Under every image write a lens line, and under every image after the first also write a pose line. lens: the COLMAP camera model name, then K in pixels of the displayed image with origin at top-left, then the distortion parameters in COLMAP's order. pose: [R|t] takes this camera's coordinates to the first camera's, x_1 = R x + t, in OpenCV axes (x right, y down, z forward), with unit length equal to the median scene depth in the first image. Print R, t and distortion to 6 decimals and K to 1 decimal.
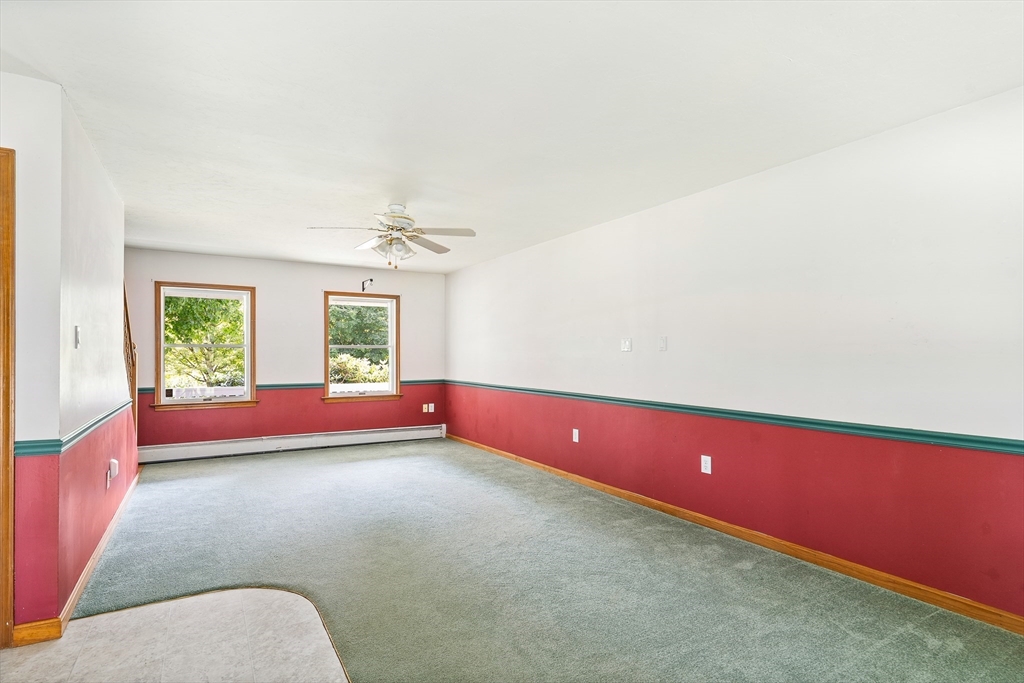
lens RADIAL K [[514.5, 0, 510.9], [0, 514.5, 344.8], [0, 0, 1]] dist [0.001034, 0.000793]
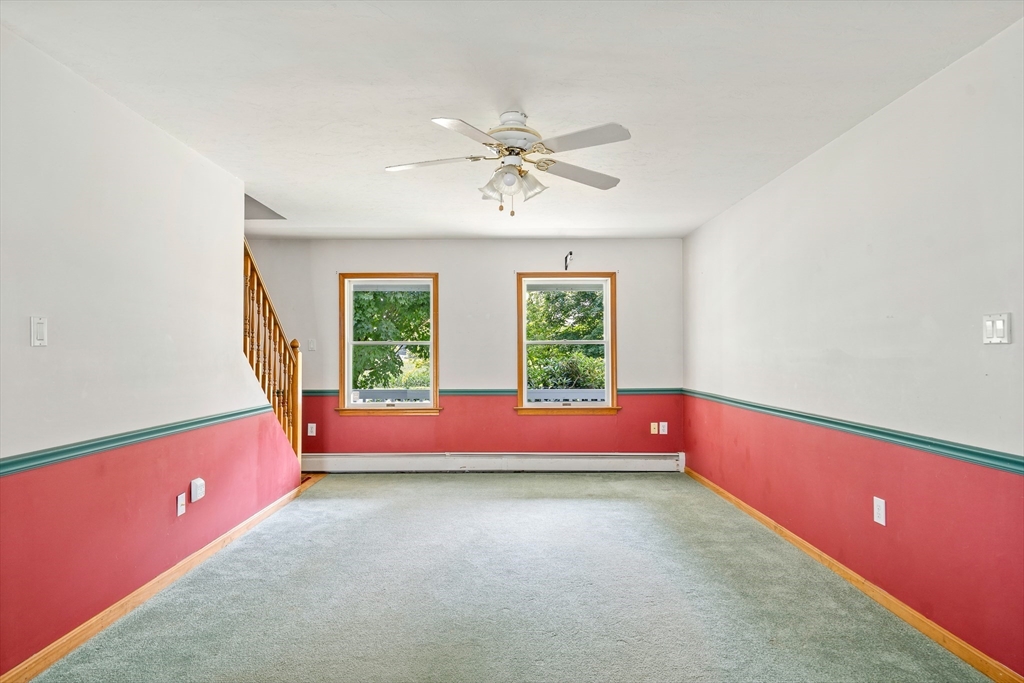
lens RADIAL K [[575.7, 0, 509.4], [0, 575.7, 341.5], [0, 0, 1]] dist [0.003749, 0.000943]
pose [[0.859750, -0.013391, -0.510540, 0.095806], [0.012829, 0.999907, -0.004622, 0.006294], [0.510554, -0.002576, 0.859842, 0.295352]]
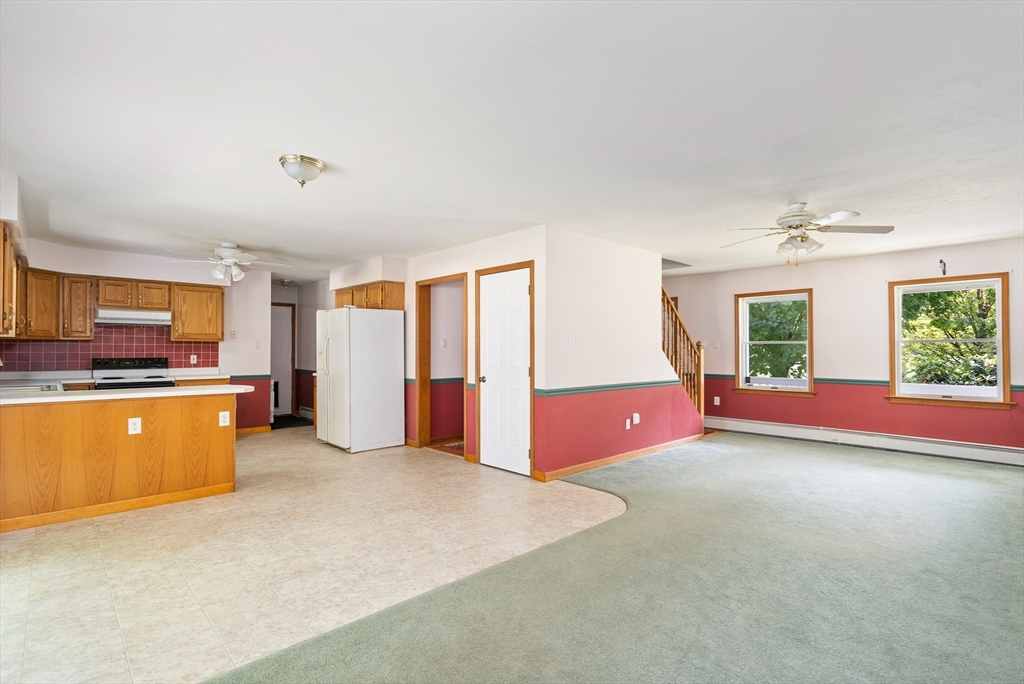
lens RADIAL K [[490.5, 0, 508.2], [0, 490.5, 342.4], [0, 0, 1]] dist [0.001686, 0.000404]
pose [[0.209636, -0.015430, -0.977658, 0.449973], [0.019529, 0.999742, -0.011591, 0.002182], [0.977584, -0.016663, 0.209884, 0.176255]]
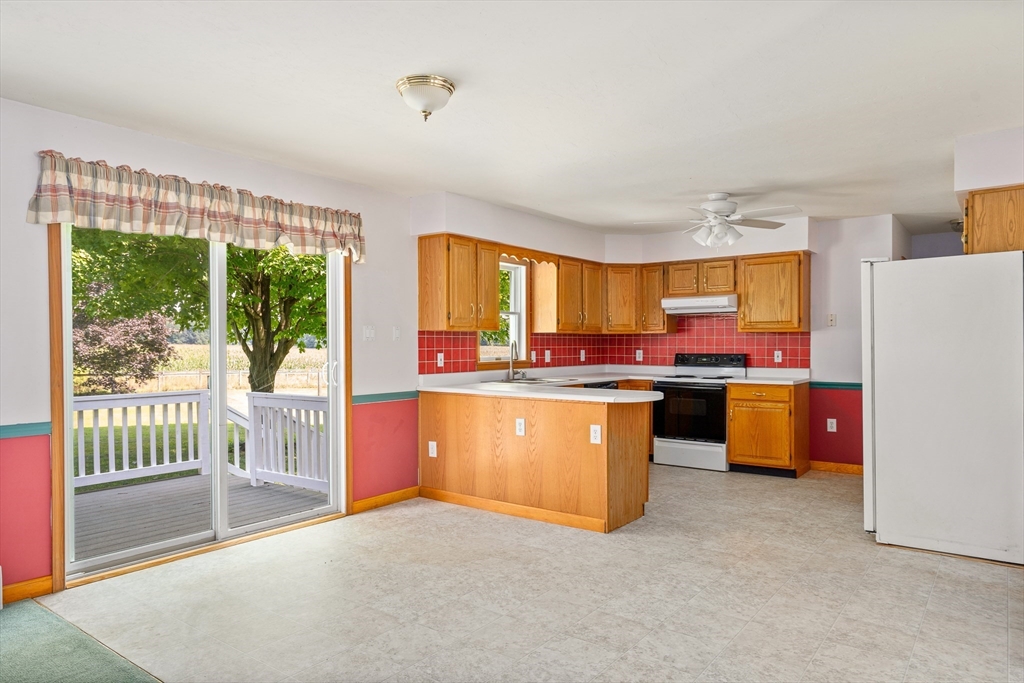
lens RADIAL K [[655.7, 0, 508.6], [0, 655.7, 348.3], [0, 0, 1]] dist [0.004693, 0.001372]
pose [[-0.926947, 0.004966, -0.375161, -0.011881], [0.011143, 0.999836, -0.014298, 0.011439], [0.375028, -0.017434, -0.926850, 0.599999]]
